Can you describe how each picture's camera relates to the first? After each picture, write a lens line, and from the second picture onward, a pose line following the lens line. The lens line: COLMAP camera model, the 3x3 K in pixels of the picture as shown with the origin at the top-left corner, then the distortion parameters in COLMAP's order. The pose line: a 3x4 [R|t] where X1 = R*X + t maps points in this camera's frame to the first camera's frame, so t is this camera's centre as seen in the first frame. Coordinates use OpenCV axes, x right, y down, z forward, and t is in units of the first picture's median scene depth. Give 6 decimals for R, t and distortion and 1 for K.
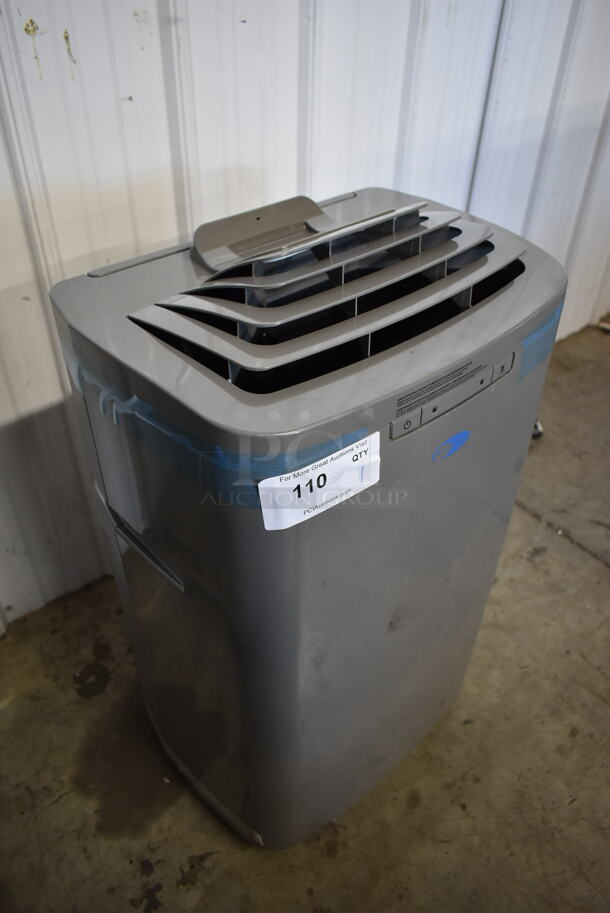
lens RADIAL K [[690.1, 0, 307.2], [0, 690.1, 456.7], [0, 0, 1]] dist [-0.024416, -0.000221]
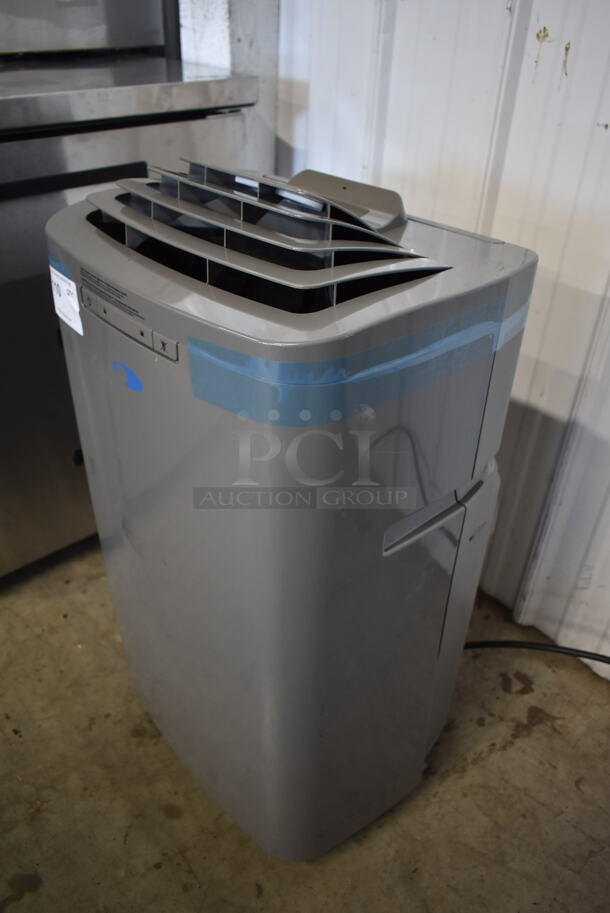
lens RADIAL K [[690.1, 0, 297.8], [0, 690.1, 455.6], [0, 0, 1]] dist [-0.024416, -0.000221]
pose [[0.010654, 0.556353, -0.830878, 0.715558], [-0.651259, 0.634386, 0.416432, -0.337904], [0.758781, 0.536680, 0.369089, 0.556547]]
